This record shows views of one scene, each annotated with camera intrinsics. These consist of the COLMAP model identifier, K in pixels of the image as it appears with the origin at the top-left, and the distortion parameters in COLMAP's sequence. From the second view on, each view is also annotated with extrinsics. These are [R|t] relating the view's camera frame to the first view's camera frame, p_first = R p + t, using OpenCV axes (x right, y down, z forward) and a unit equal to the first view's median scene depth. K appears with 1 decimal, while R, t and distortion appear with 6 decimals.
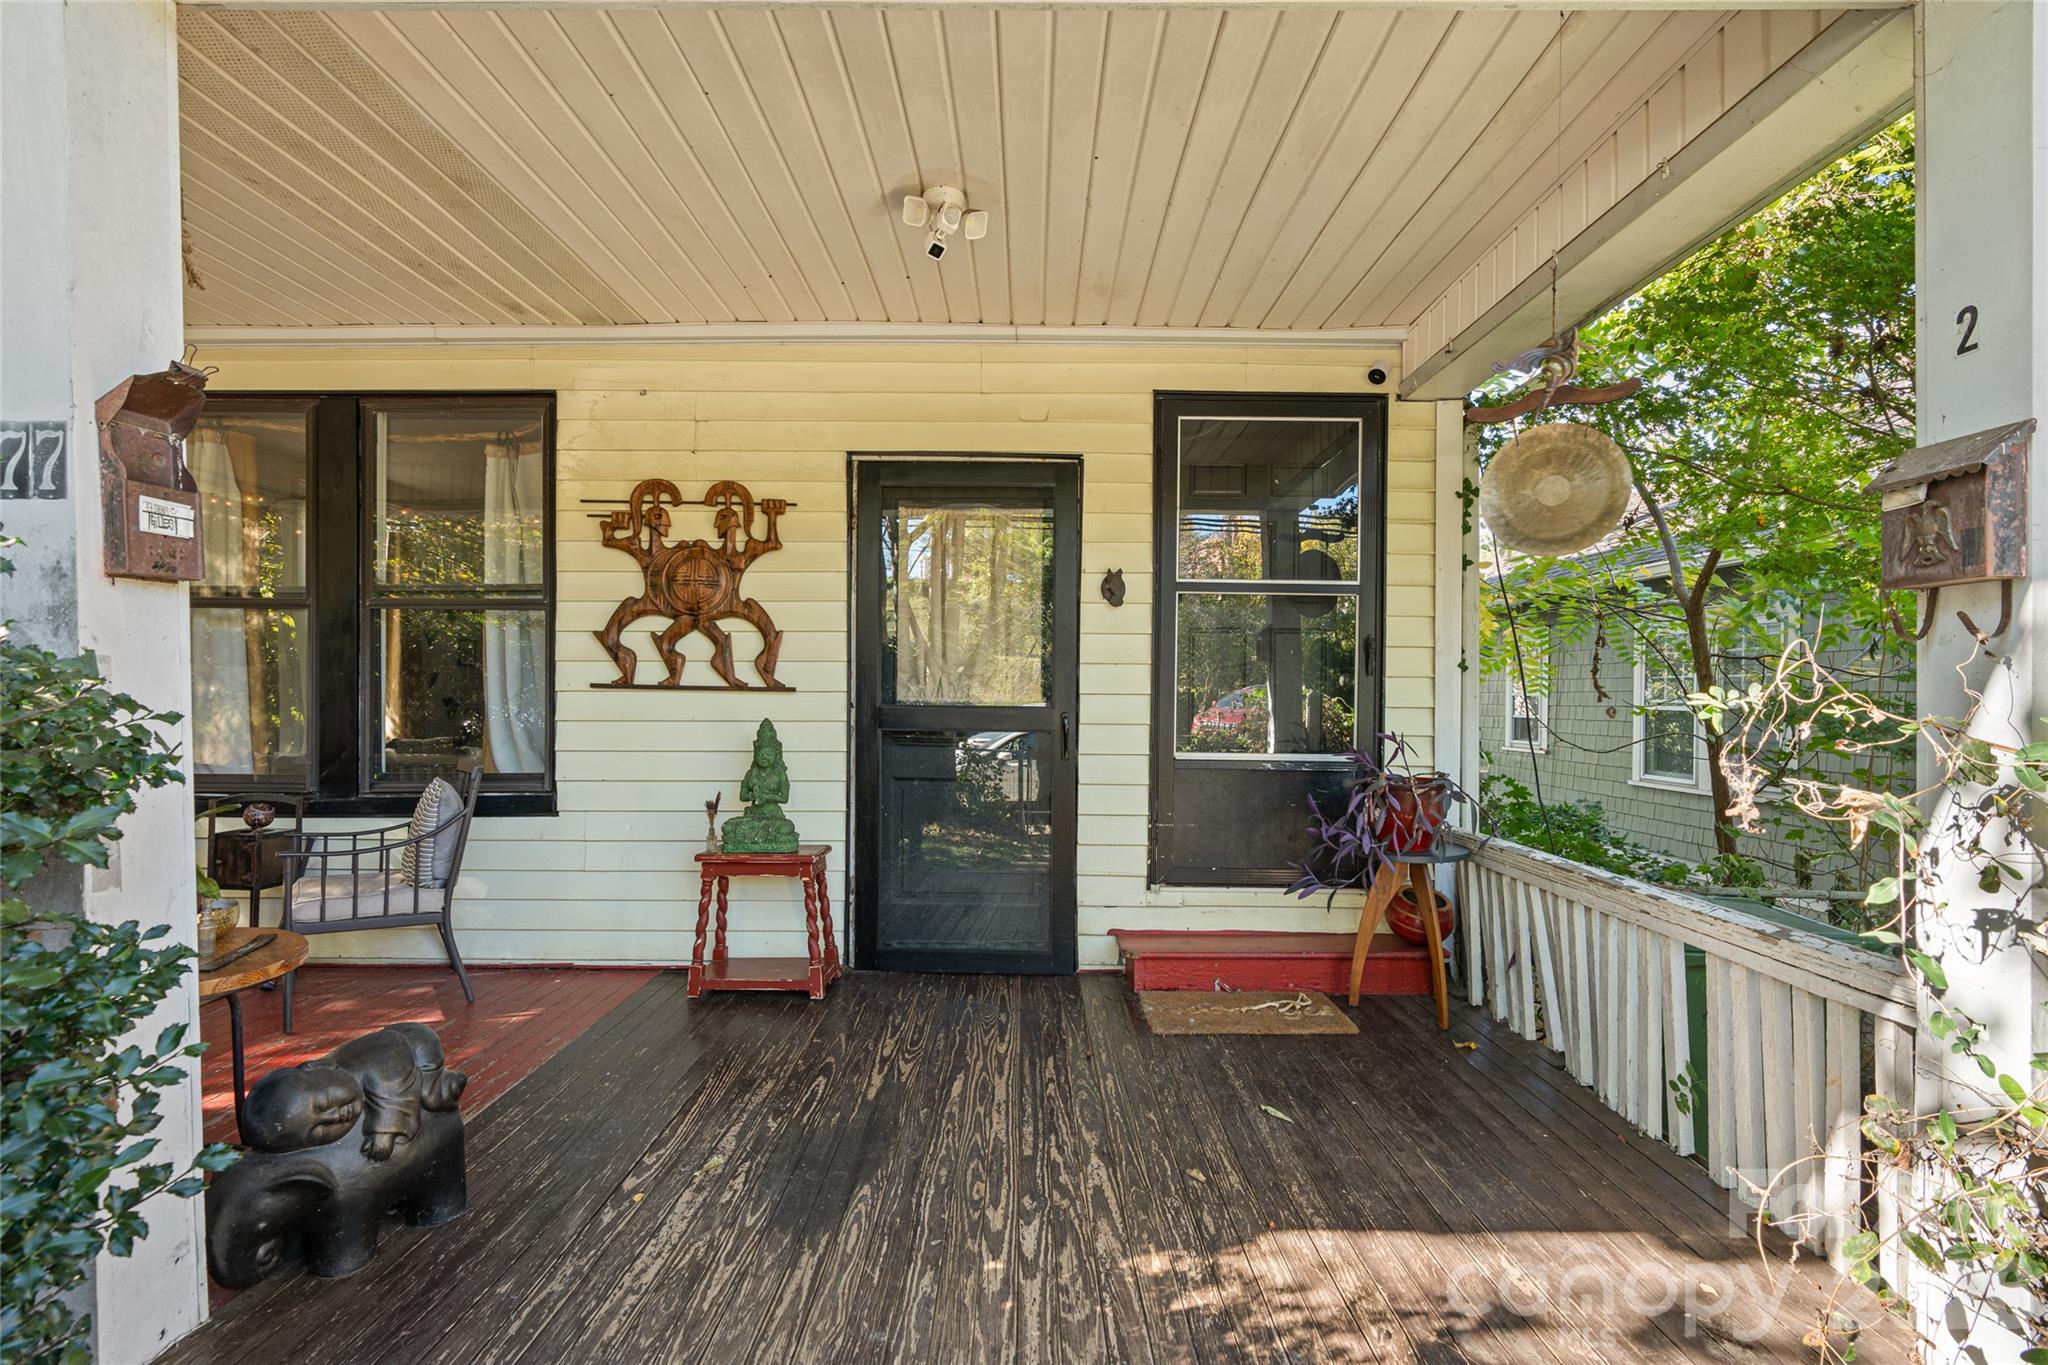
lens RADIAL K [[927.1, 0, 1028.1], [0, 927.1, 685.0], [0, 0, 1]] dist [-0.006806, 0.002388]
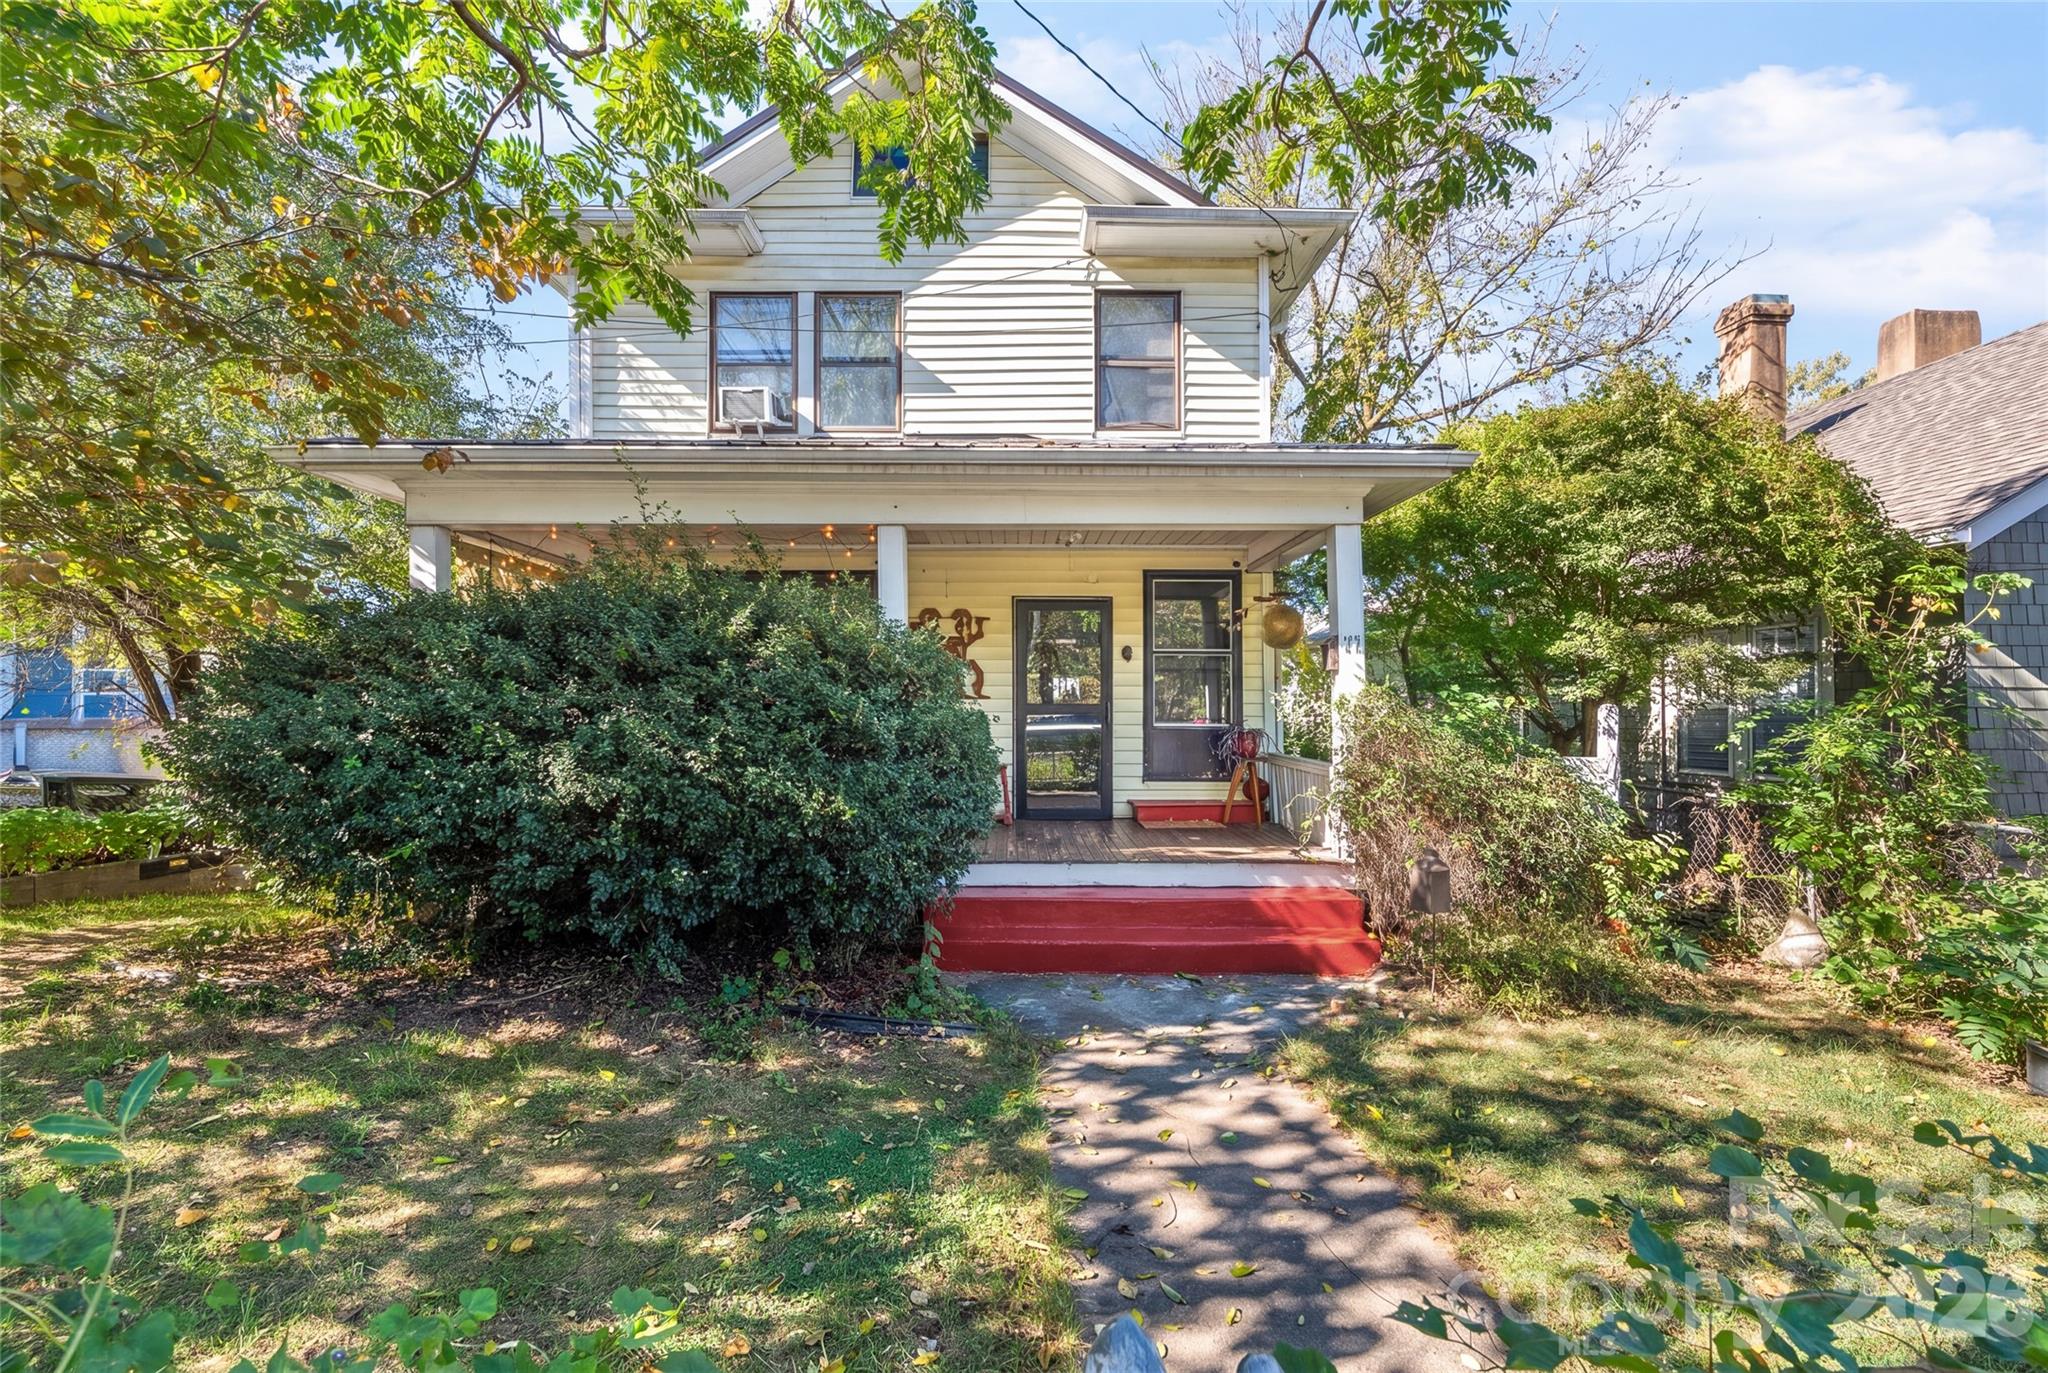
lens RADIAL K [[927.1, 0, 1022.0], [0, 927.1, 692.8], [0, 0, 1]] dist [-0.006806, 0.002388]
pose [[0.999870, -0.011452, -0.011384, -0.146037], [0.011455, 0.999934, 0.000223, -0.006433], [0.011380, -0.000354, 0.999935, -1.339394]]
